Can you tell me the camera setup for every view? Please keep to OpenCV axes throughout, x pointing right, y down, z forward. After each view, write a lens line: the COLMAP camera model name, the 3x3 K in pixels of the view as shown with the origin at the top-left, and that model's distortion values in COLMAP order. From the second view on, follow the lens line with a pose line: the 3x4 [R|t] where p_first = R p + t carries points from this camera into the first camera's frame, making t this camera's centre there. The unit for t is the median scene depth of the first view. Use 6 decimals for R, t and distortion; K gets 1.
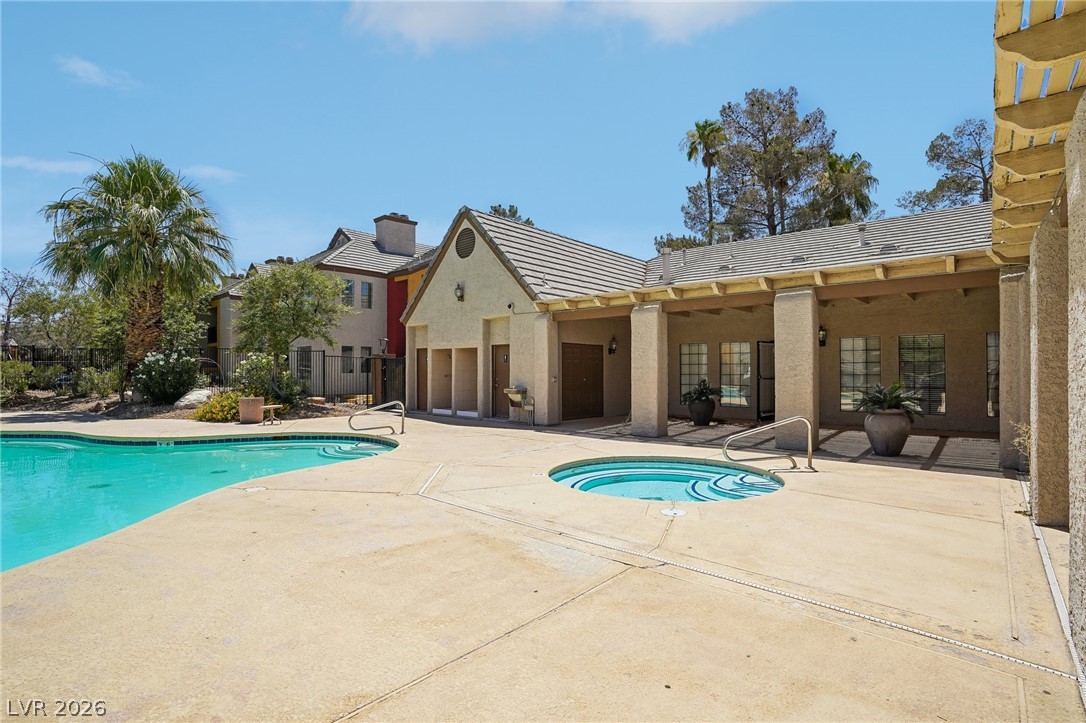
lens RADIAL K [[510.4, 0, 544.2], [0, 510.4, 365.3], [0, 0, 1]] dist [-0.069362, 0.030413]
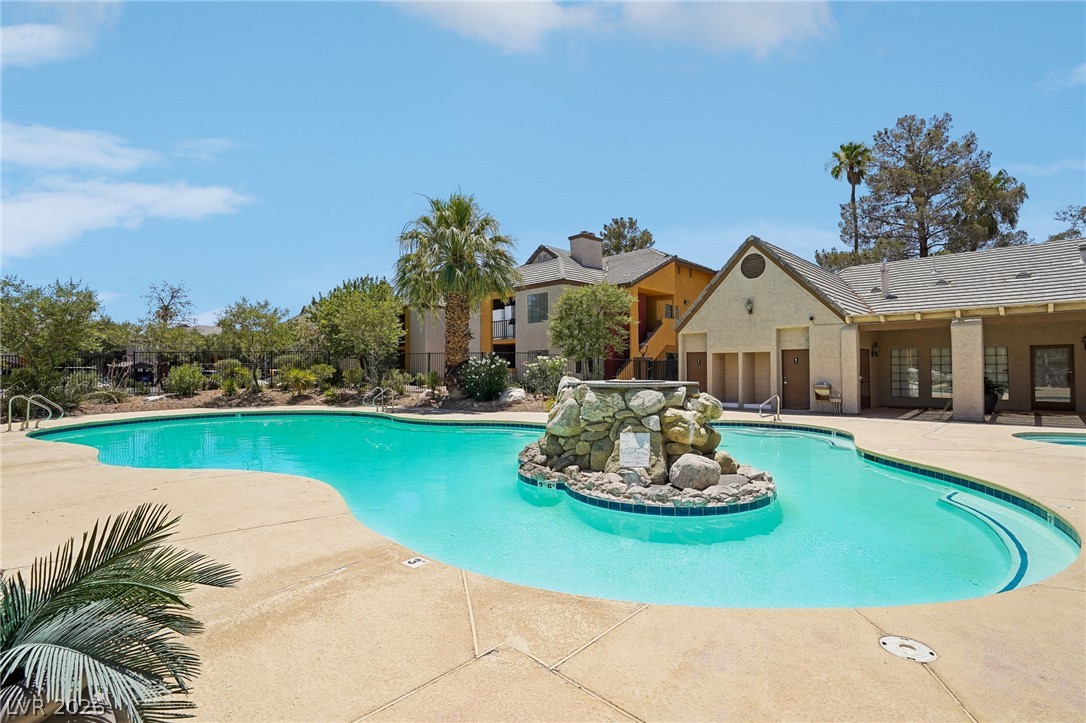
lens RADIAL K [[498.5, 0, 543.0], [0, 498.5, 361.5], [0, 0, 1]] dist [-0.033771, 0.009539]
pose [[0.999206, -0.004953, -0.039545, -0.603142], [0.004777, 0.999978, -0.004536, -0.008415], [0.039567, 0.004343, 0.999207, -0.204370]]
